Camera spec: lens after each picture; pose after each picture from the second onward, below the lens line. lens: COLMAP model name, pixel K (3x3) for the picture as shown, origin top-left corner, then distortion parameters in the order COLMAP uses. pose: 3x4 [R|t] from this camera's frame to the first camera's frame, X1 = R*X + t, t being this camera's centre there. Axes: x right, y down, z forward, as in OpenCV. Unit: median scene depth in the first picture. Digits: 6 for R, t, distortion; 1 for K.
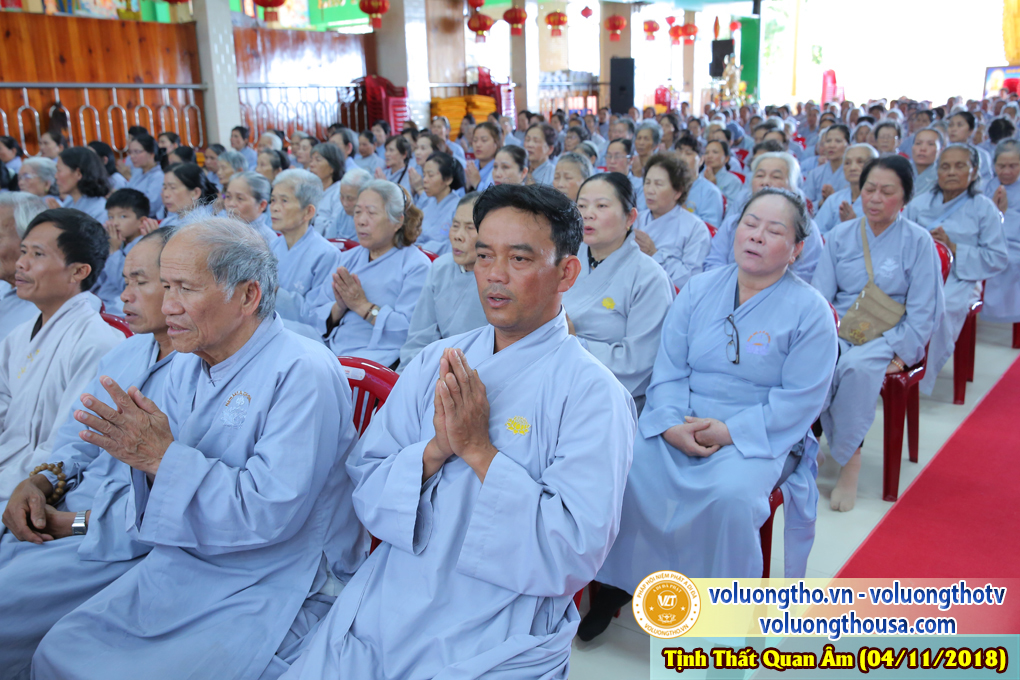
lens RADIAL K [[966.6, 0, 510.0], [0, 966.6, 340.0], [0, 0, 1]] dist [-0.001145, 0.137174]
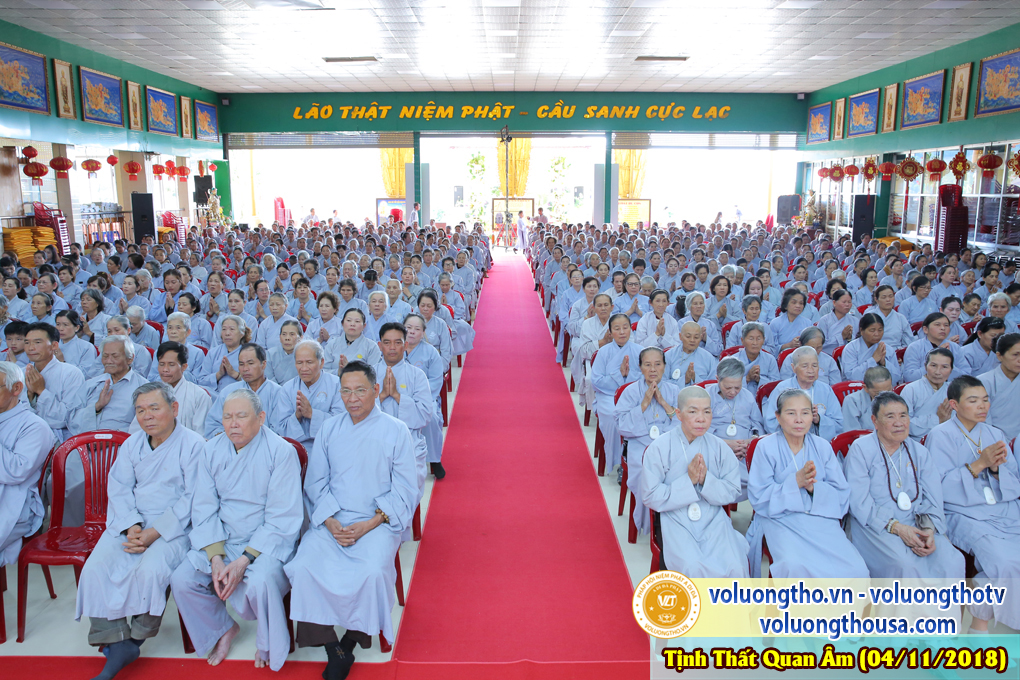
lens RADIAL K [[817.3, 0, 510.0], [0, 817.3, 340.0], [0, 0, 1]] dist [-0.000131, 0.000095]
pose [[0.809137, -0.083396, 0.581672, -0.140664], [0.125734, 0.991523, -0.032745, 0.006387], [-0.574011, 0.099631, 0.812764, -0.172937]]
